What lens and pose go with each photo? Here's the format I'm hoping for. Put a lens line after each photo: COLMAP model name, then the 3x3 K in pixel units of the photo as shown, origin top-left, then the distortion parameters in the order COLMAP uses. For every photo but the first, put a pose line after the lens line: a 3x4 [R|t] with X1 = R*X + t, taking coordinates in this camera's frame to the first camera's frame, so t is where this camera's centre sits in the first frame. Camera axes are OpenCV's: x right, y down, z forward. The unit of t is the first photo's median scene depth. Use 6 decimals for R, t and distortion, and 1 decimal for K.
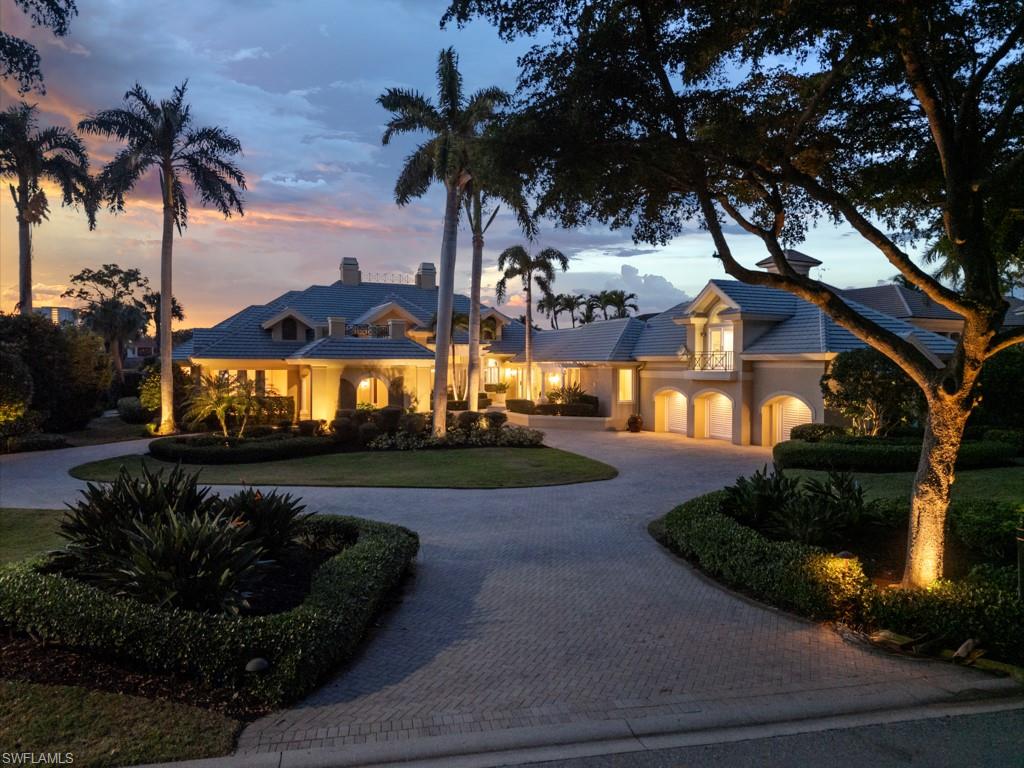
lens RADIAL K [[726.9, 0, 514.3], [0, 726.9, 387.1], [0, 0, 1]] dist [0.083838, -0.099195]
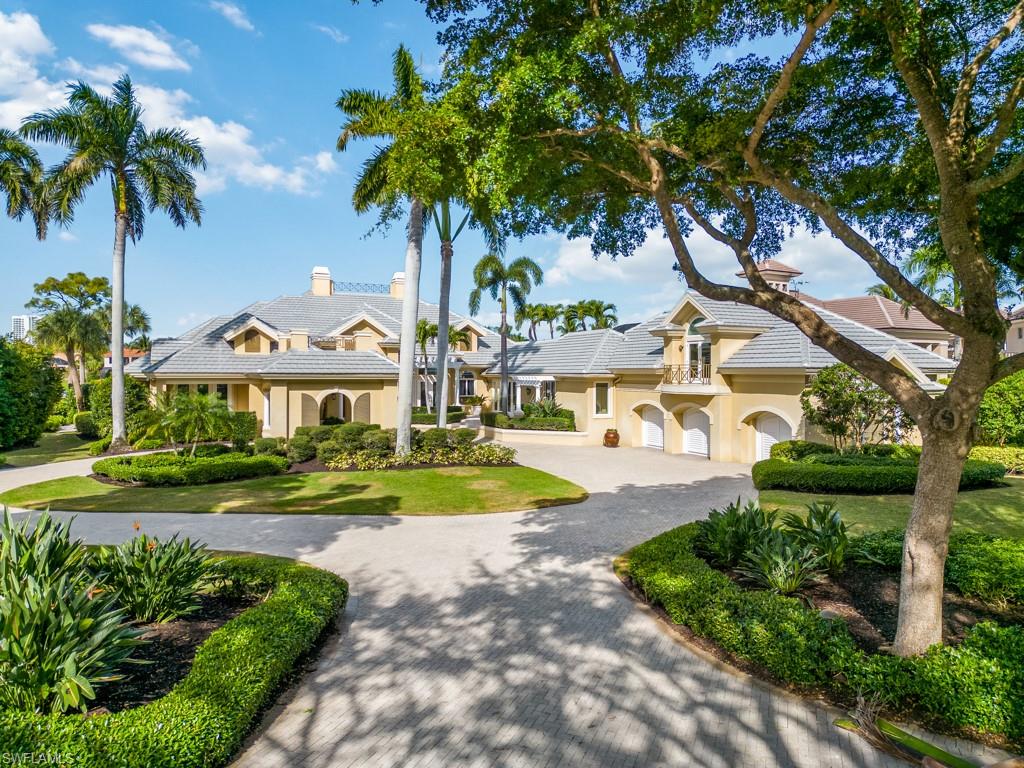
lens RADIAL K [[722.9, 0, 512.0], [0, 722.9, 384.0], [0, 0, 1]] dist [0.092437, -0.108227]
pose [[0.999857, -0.001262, 0.016889, 0.044590], [0.001528, 0.999876, -0.015697, -0.019533], [-0.016867, 0.015720, 0.999734, 0.098229]]
